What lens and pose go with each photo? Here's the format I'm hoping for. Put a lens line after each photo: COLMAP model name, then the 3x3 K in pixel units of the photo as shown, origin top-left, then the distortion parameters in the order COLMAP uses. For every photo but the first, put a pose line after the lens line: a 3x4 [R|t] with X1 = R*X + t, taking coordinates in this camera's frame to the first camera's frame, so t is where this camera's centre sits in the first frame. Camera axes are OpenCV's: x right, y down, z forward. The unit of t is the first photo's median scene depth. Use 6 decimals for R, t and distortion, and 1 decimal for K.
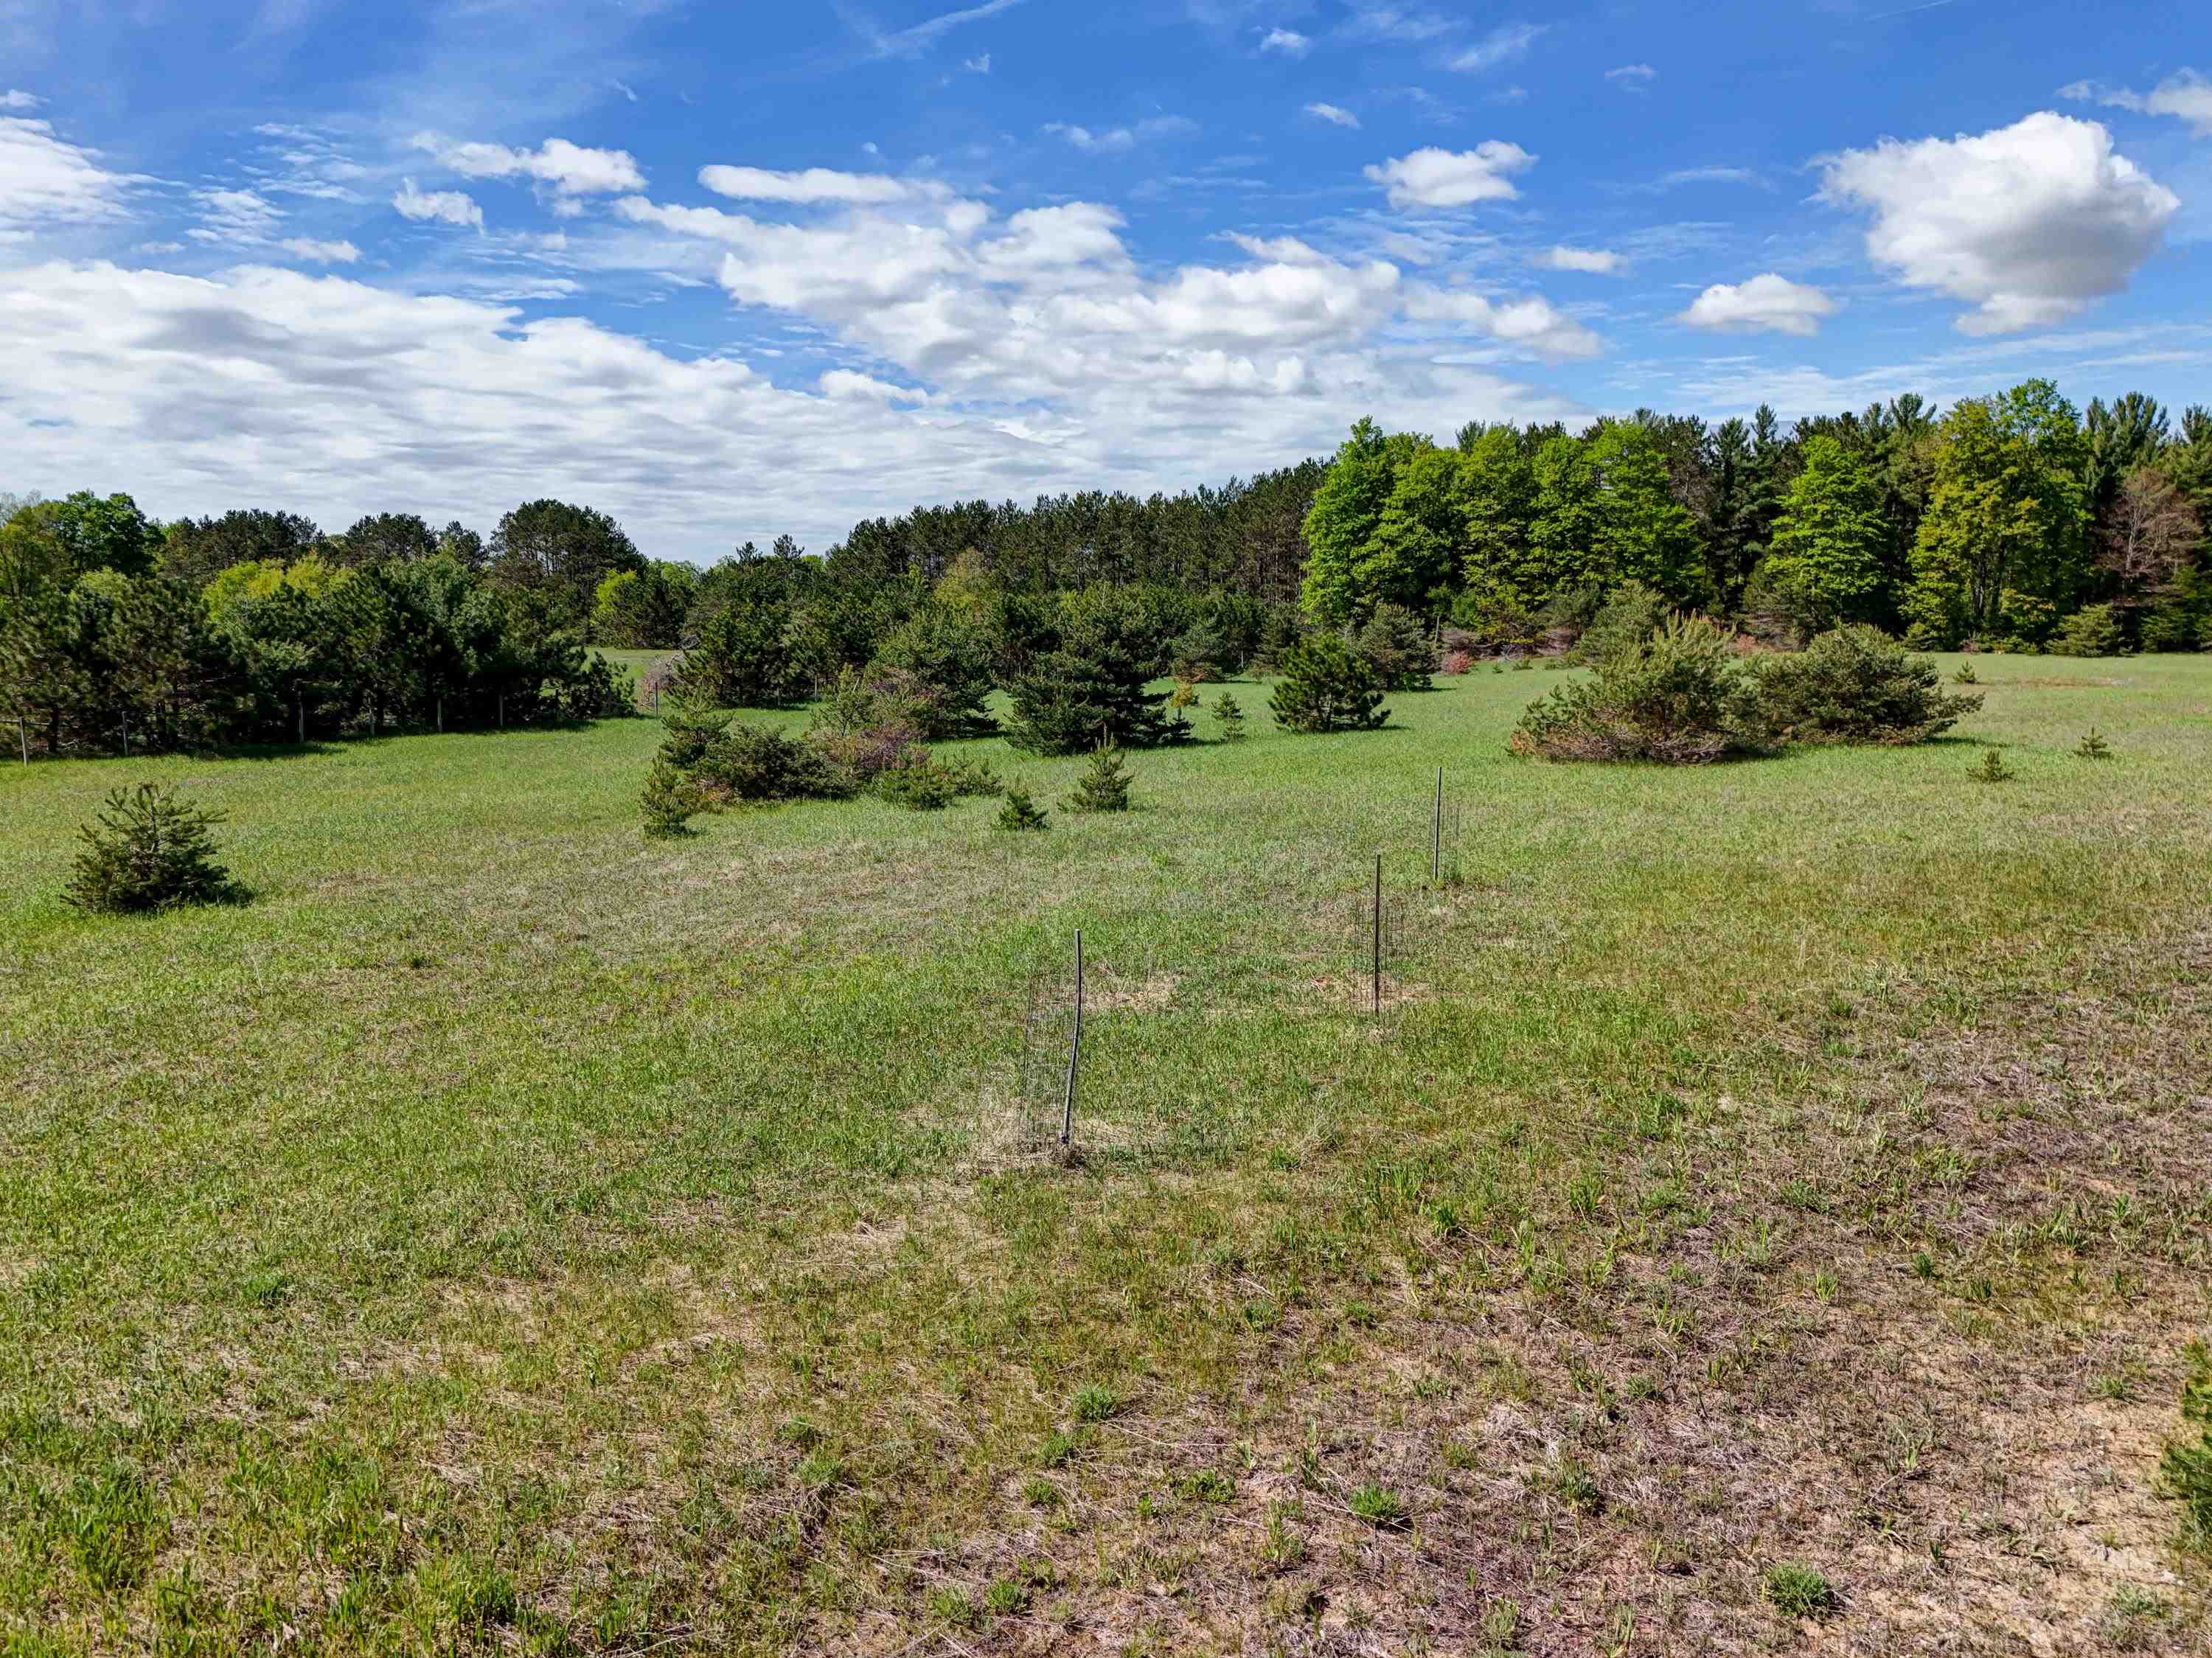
lens RADIAL K [[1630.2, 0, 1107.0], [0, 1630.2, 823.5], [0, 0, 1]] dist [0.068402, -0.059318]
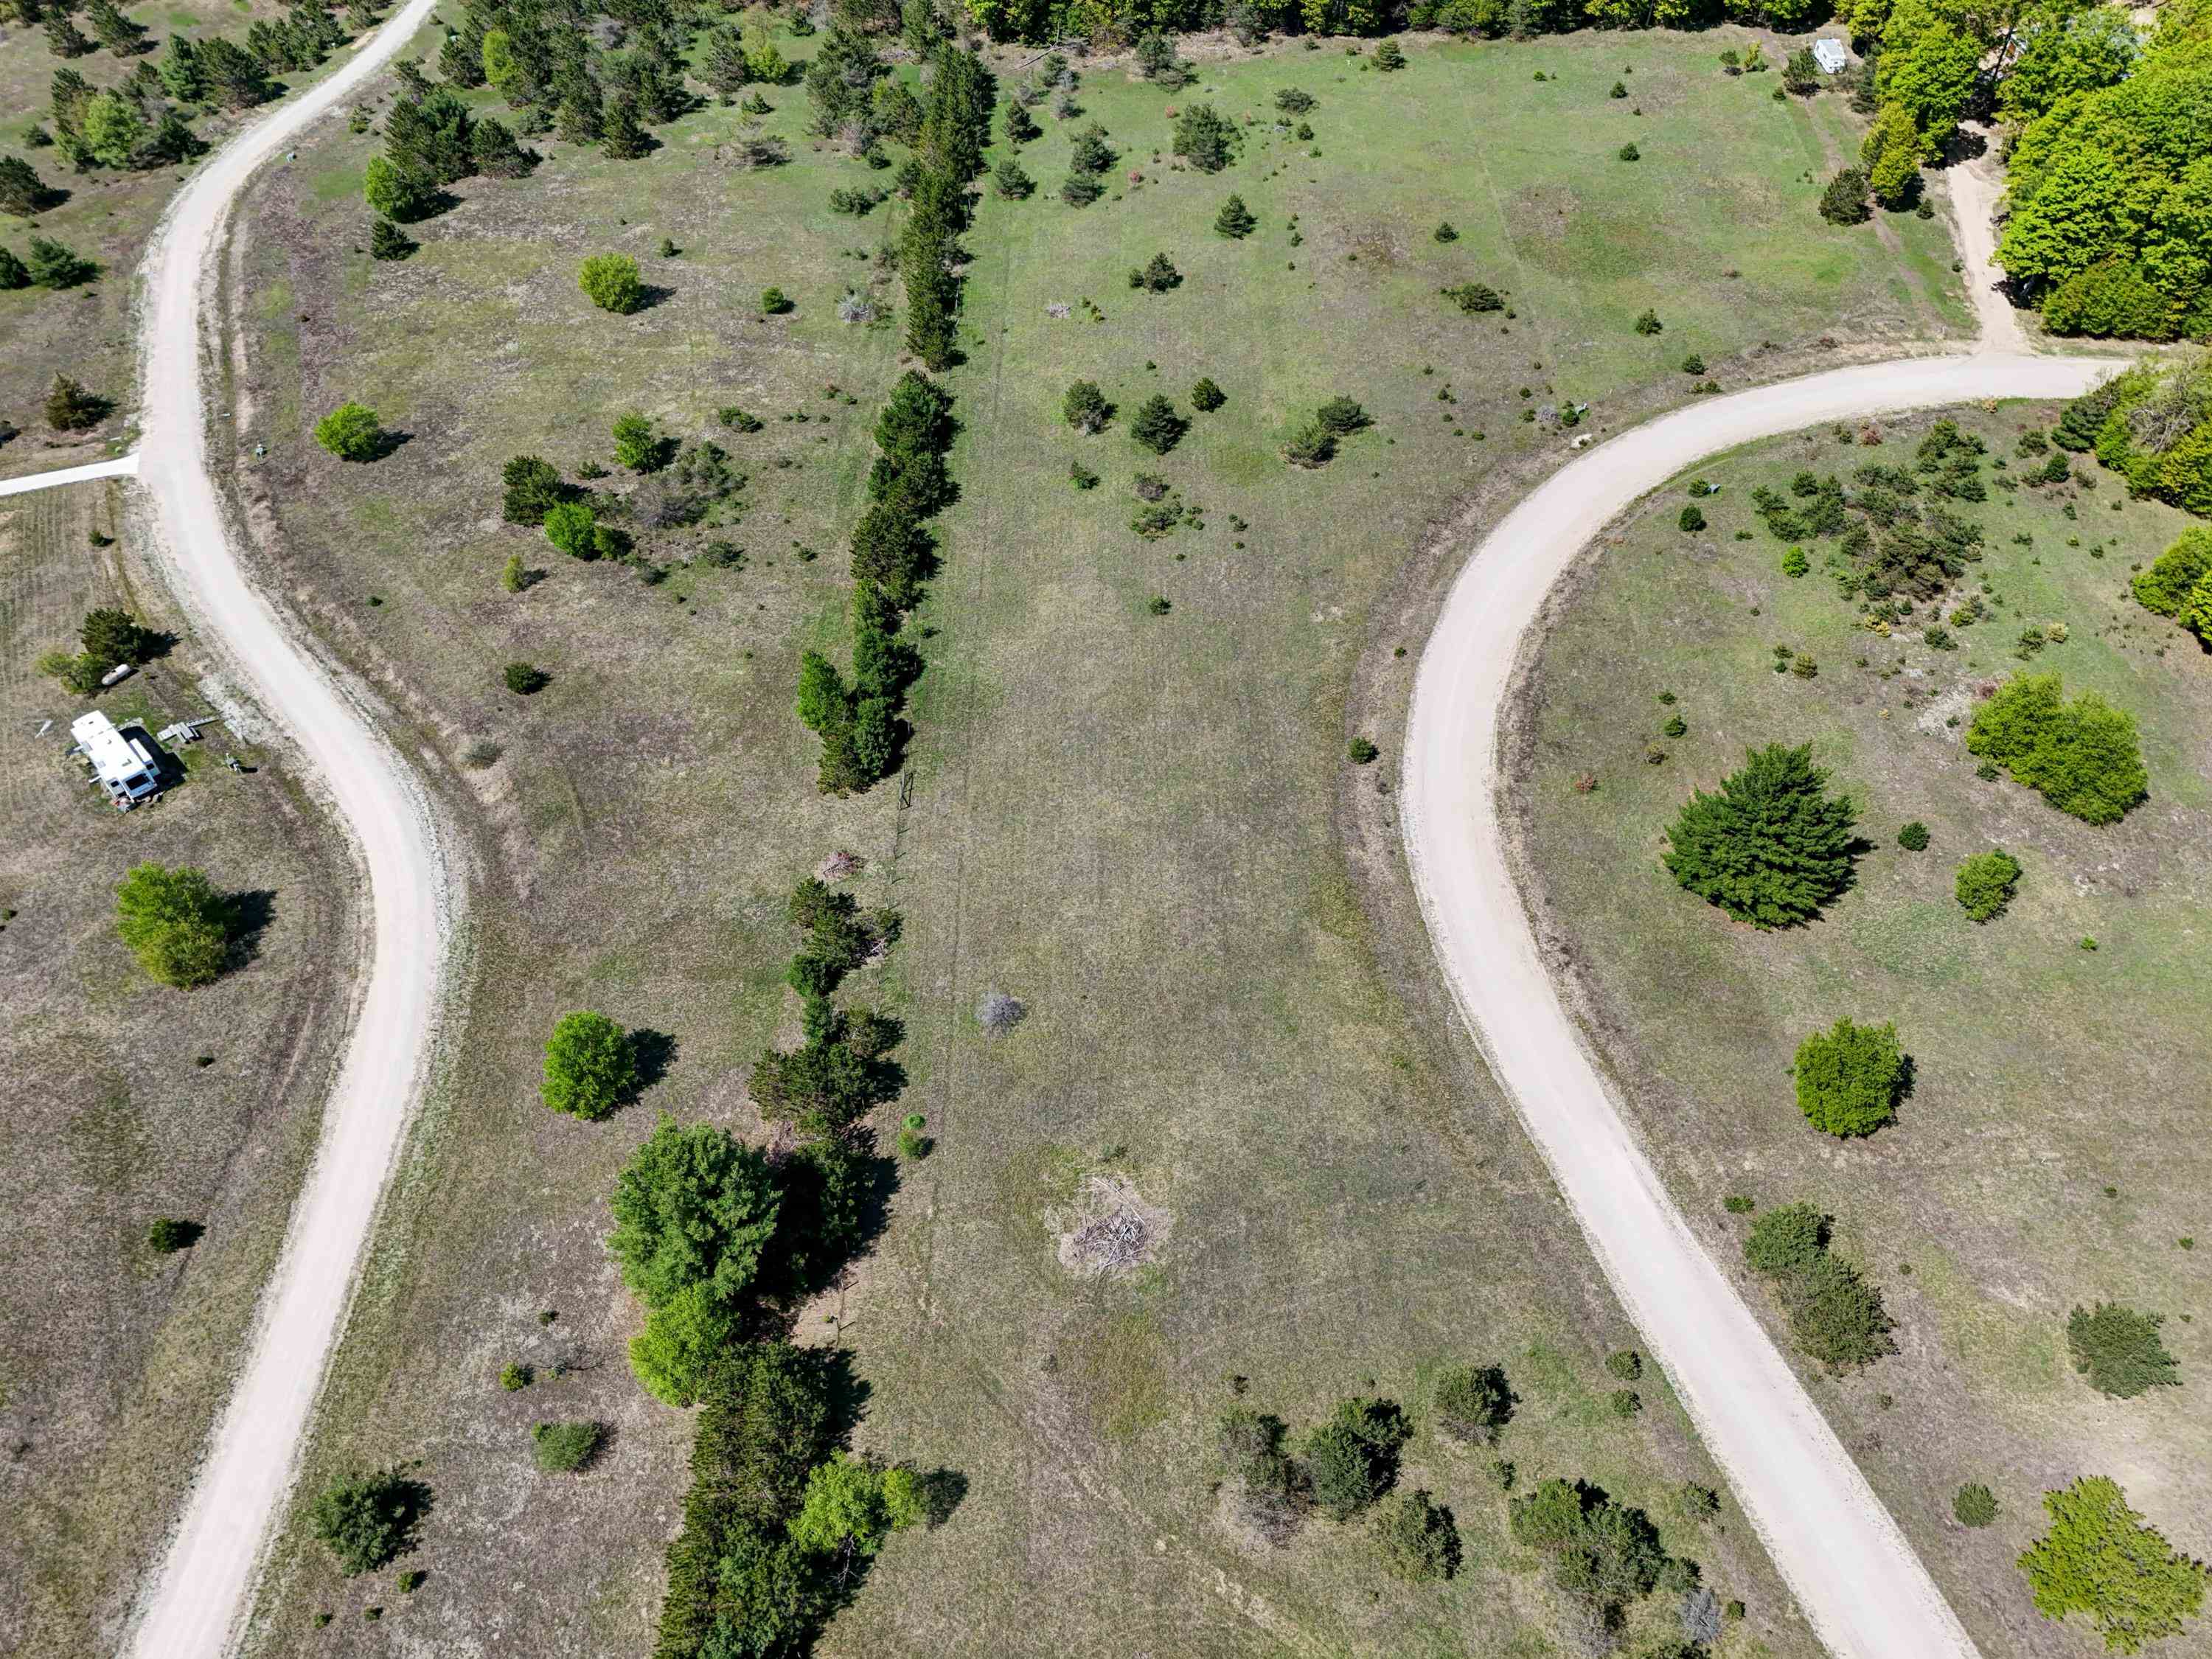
lens RADIAL K [[1630.3, 0, 1107.9], [0, 1630.3, 819.1], [0, 0, 1]] dist [0.068402, -0.059318]
pose [[0.911996, -0.307733, 0.271227, -0.481102], [0.063113, 0.758603, 0.648489, -0.624439], [-0.405315, -0.574301, 0.711265, -0.725552]]
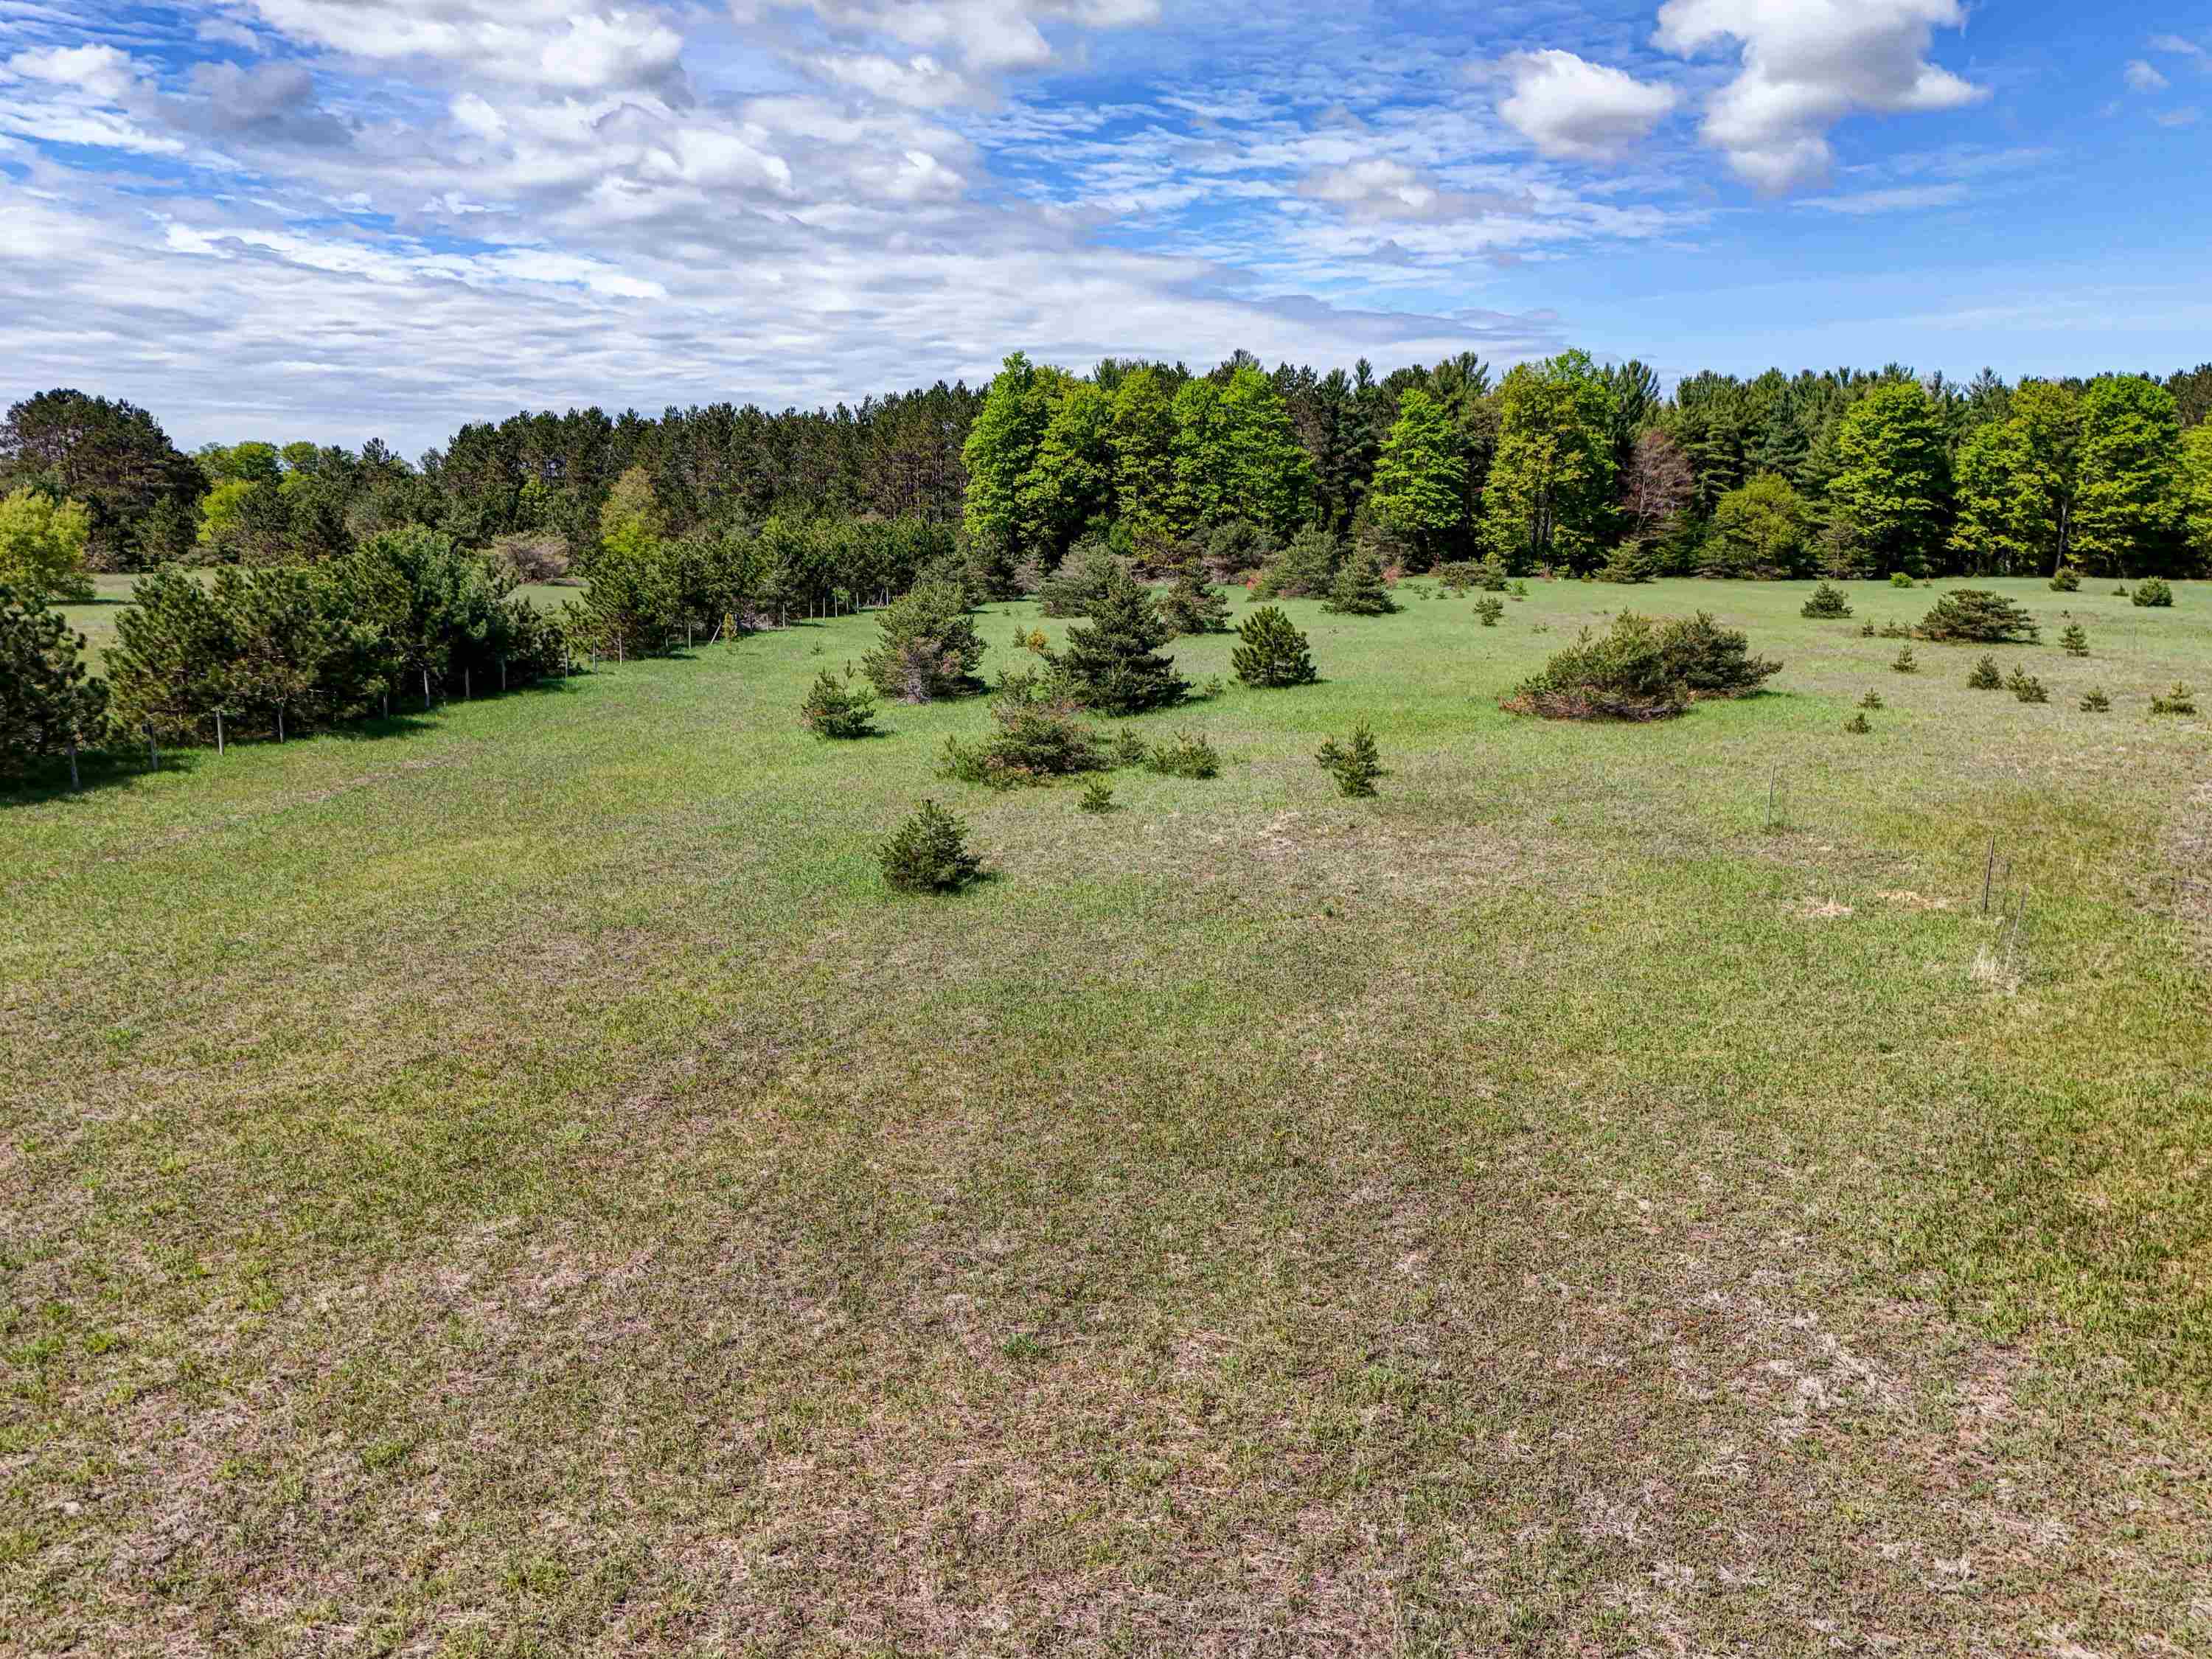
lens RADIAL K [[1630.3, 0, 1108.5], [0, 1630.3, 834.0], [0, 0, 1]] dist [0.068402, -0.059318]
pose [[0.951926, -0.051421, 0.301982, -0.136413], [0.029521, 0.996621, 0.076644, -0.015450], [-0.304903, -0.064045, 0.950227, -0.059831]]
